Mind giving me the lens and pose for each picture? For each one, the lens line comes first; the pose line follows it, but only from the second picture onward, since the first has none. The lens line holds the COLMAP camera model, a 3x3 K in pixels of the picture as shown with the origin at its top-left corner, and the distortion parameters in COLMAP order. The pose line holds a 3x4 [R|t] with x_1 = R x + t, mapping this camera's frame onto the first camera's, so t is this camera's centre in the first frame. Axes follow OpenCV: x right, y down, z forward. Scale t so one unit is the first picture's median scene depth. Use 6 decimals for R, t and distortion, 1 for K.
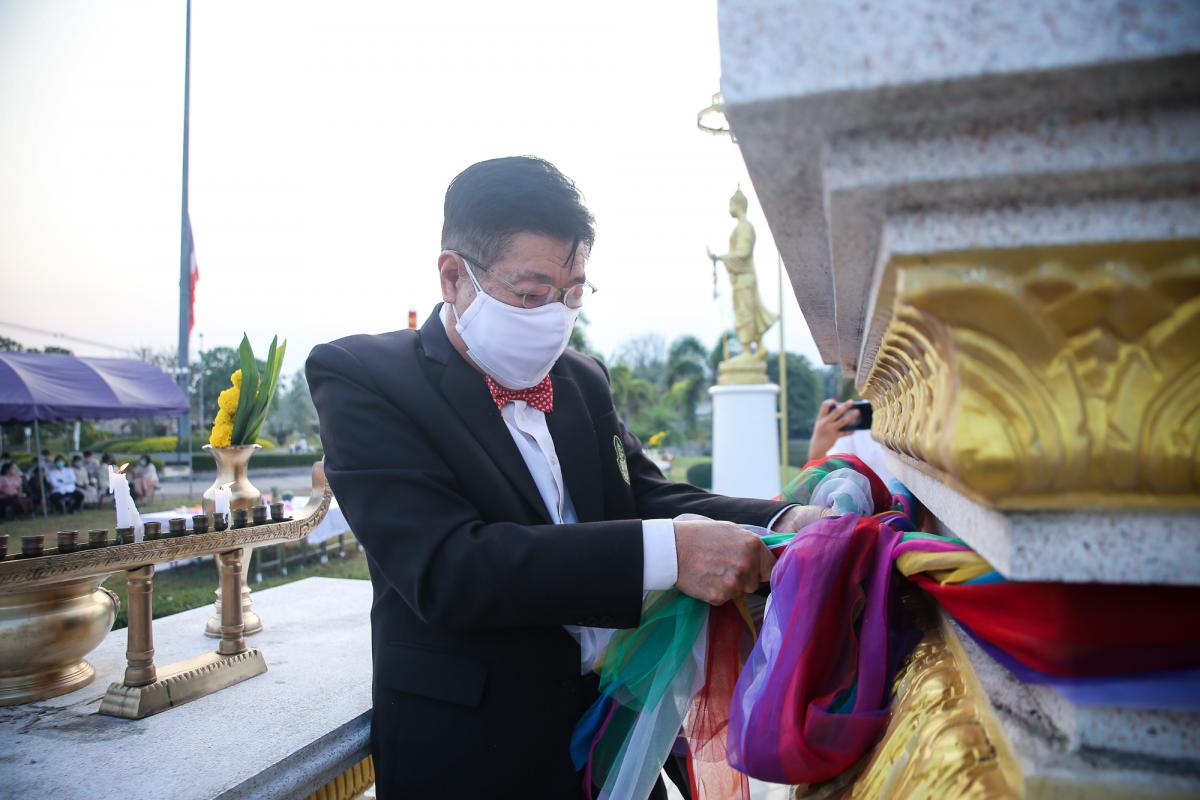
lens RADIAL K [[818.4, 0, 611.7], [0, 818.4, 402.5], [0, 0, 1]] dist [-0.135584, 0.087615]
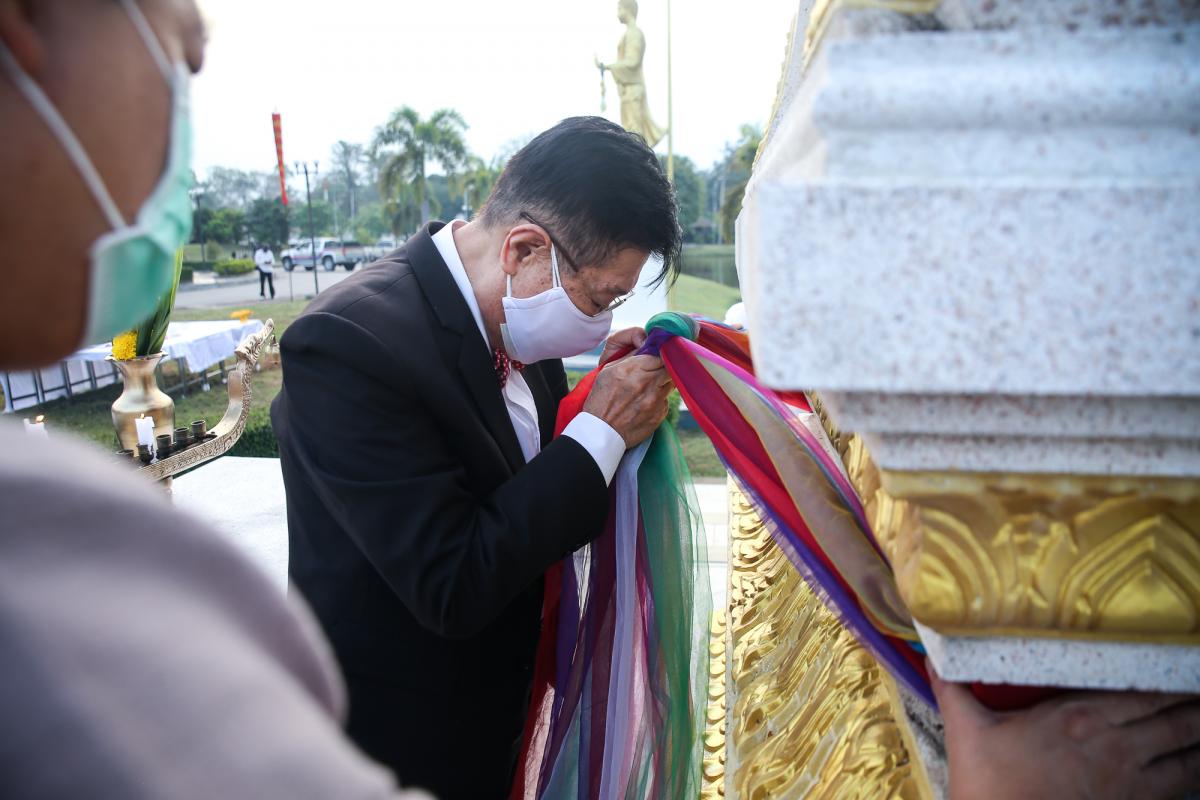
lens RADIAL K [[818.4, 0, 611.7], [0, 818.4, 402.5], [0, 0, 1]] dist [-0.135584, 0.087615]
pose [[0.989642, -0.031550, 0.140050, -0.193332], [-0.002897, 0.970965, 0.239205, -0.530995], [-0.143530, -0.237133, 0.960816, -0.043435]]
